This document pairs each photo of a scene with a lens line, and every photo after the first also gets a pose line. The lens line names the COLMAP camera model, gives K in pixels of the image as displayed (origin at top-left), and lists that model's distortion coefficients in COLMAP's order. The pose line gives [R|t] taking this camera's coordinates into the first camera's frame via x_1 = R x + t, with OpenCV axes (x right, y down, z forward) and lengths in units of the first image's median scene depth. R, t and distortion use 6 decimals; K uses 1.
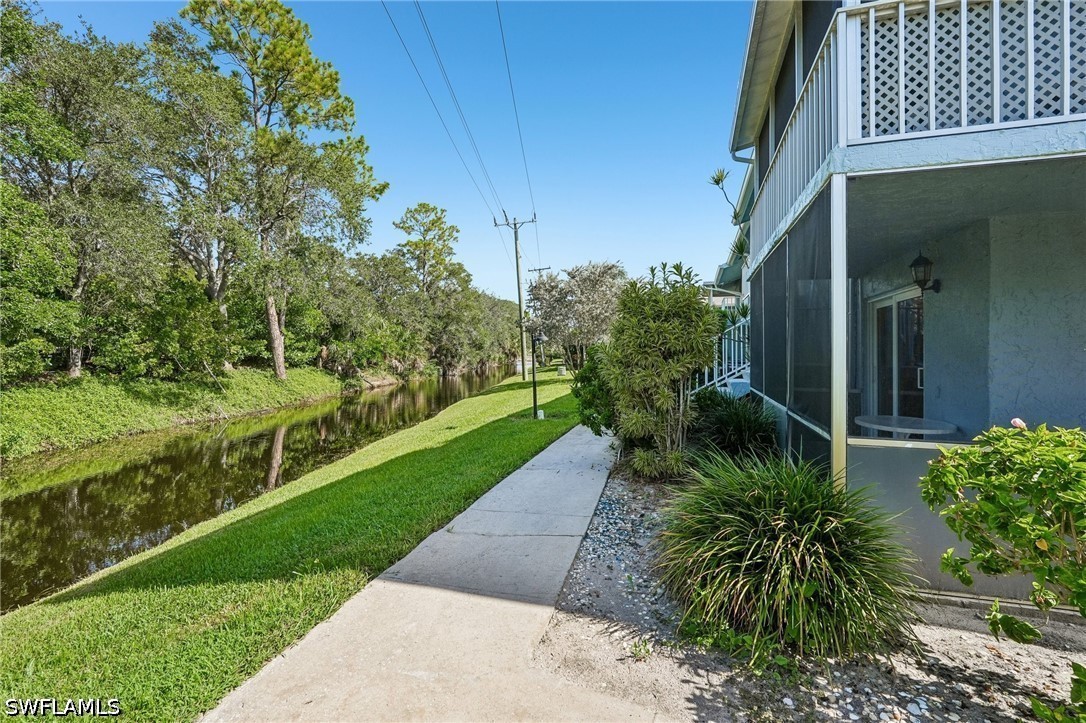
lens RADIAL K [[487.8, 0, 542.5], [0, 487.8, 354.9], [0, 0, 1]] dist [-0.016570, 0.008385]
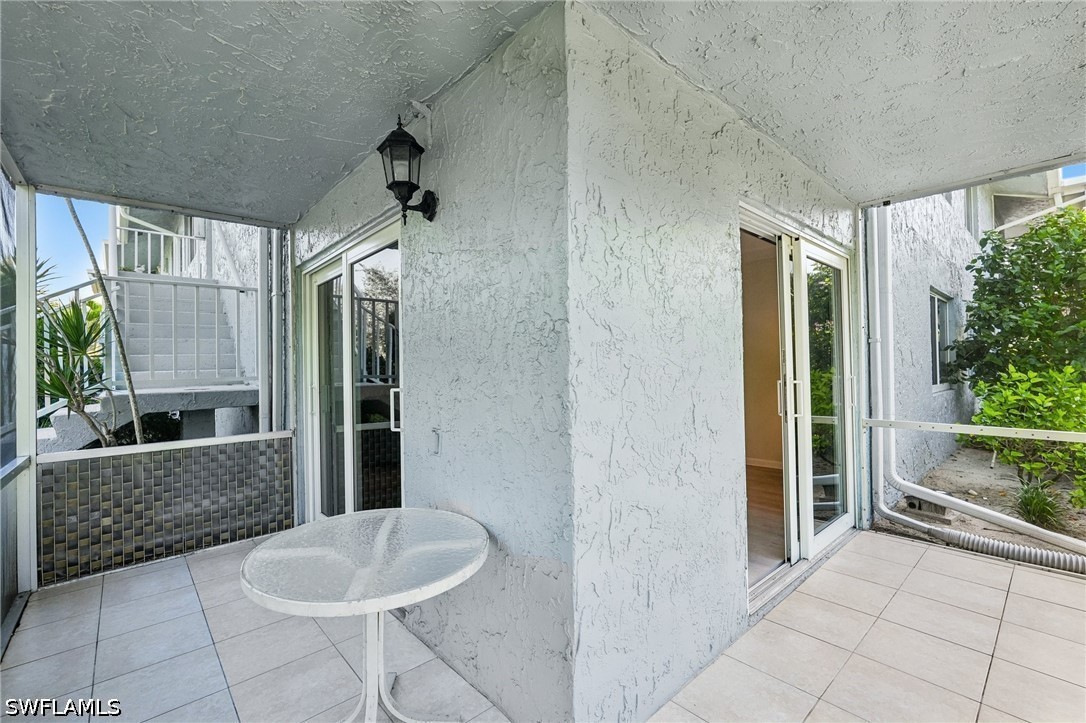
lens RADIAL K [[487.8, 0, 542.5], [0, 487.8, 354.9], [0, 0, 1]] dist [-0.016570, 0.008385]
pose [[0.523105, 0.005978, 0.852248, 0.481673], [0.028571, 0.999290, -0.024546, 0.010827], [-0.851789, 0.037189, 0.522563, 0.675641]]
